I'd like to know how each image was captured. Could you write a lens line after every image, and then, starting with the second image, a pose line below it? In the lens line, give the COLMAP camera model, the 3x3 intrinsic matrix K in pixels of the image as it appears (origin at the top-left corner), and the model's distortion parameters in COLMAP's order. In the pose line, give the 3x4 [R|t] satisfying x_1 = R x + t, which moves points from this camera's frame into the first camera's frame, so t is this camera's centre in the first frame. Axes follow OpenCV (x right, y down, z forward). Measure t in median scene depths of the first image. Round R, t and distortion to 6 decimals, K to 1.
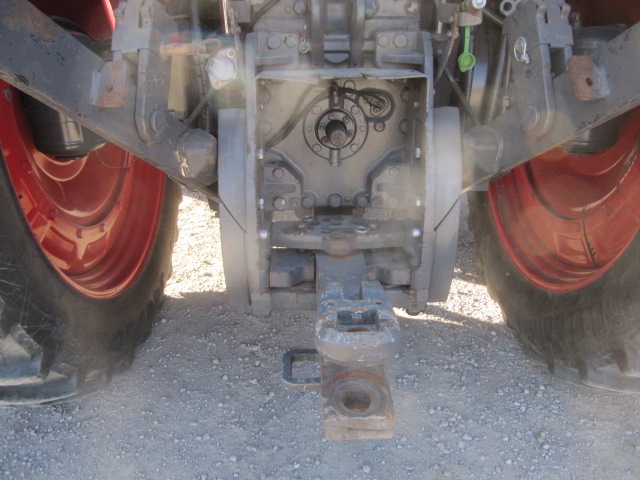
lens RADIAL K [[524.9, 0, 321.4], [0, 524.9, 239.1], [0, 0, 1]] dist [-0.051119, 0.016353]
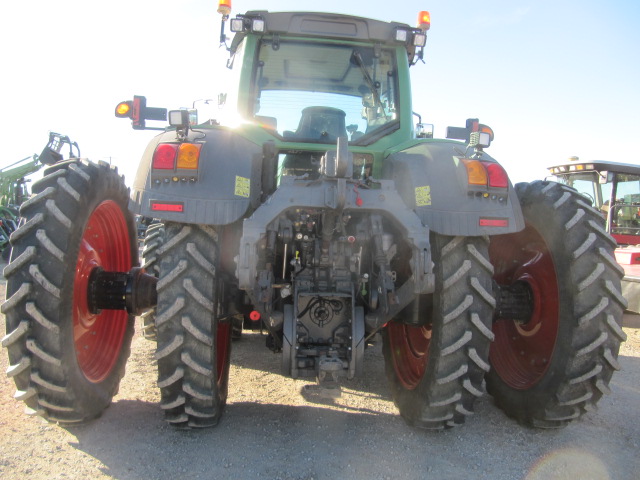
lens RADIAL K [[524.9, 0, 319.9], [0, 524.9, 239.3], [0, 0, 1]] dist [-0.051119, 0.016353]
pose [[0.996829, 0.041786, 0.067725, -0.190836], [-0.012839, 0.924347, -0.381338, 0.498502], [-0.078536, 0.379259, 0.921952, -1.753665]]
